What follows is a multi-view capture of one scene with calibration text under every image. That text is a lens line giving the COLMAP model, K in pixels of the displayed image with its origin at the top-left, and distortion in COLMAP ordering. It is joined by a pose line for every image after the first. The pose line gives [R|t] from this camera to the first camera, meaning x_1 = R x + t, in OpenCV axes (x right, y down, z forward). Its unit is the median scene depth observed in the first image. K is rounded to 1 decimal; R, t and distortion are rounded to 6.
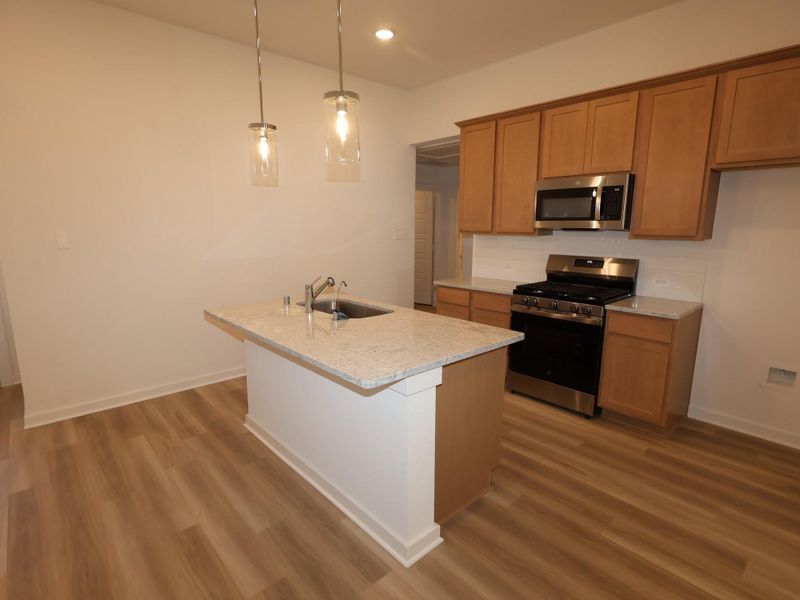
lens RADIAL K [[419.2, 0, 397.9], [0, 419.2, 303.7], [0, 0, 1]] dist [-0.003388, 0.002184]
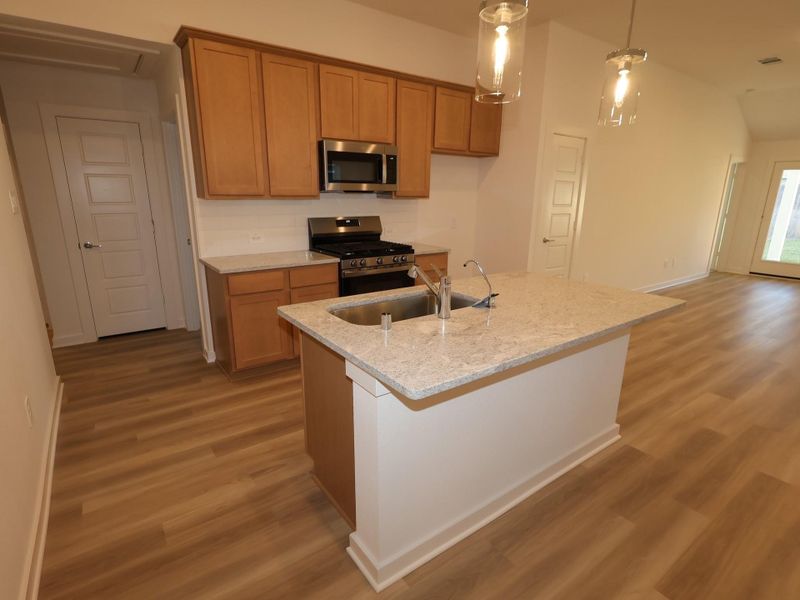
lens RADIAL K [[419.2, 0, 397.9], [0, 419.2, 303.7], [0, 0, 1]] dist [-0.003388, 0.002184]
pose [[0.110749, -0.261028, 0.958957, -0.771488], [0.172692, 0.955269, 0.240080, -0.160354], [-0.978730, 0.139016, 0.150872, 0.869375]]
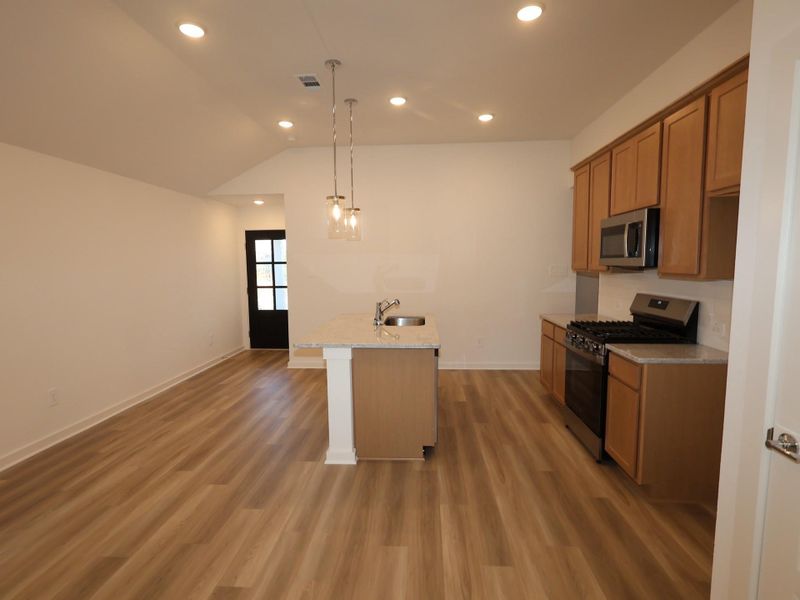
lens RADIAL K [[416.5, 0, 397.9], [0, 416.5, 303.6], [0, 0, 1]] dist [0.055075, 0.000526]
pose [[0.707962, 0.062903, -0.703444, 0.831859], [-0.122636, 0.991844, -0.034731, 0.003518], [0.695522, 0.110855, 0.709902, -0.047400]]
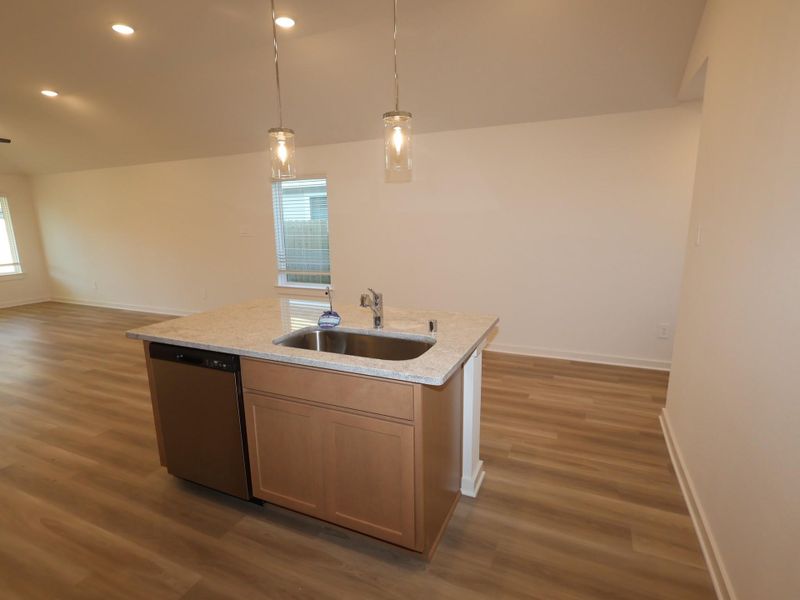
lens RADIAL K [[419.2, 0, 397.9], [0, 419.2, 303.7], [0, 0, 1]] dist [-0.003388, 0.002184]
pose [[-0.912850, 0.093918, -0.397346, 0.069261], [-0.061761, 0.930224, 0.361759, -0.288440], [0.403596, 0.354772, -0.843355, 1.519166]]
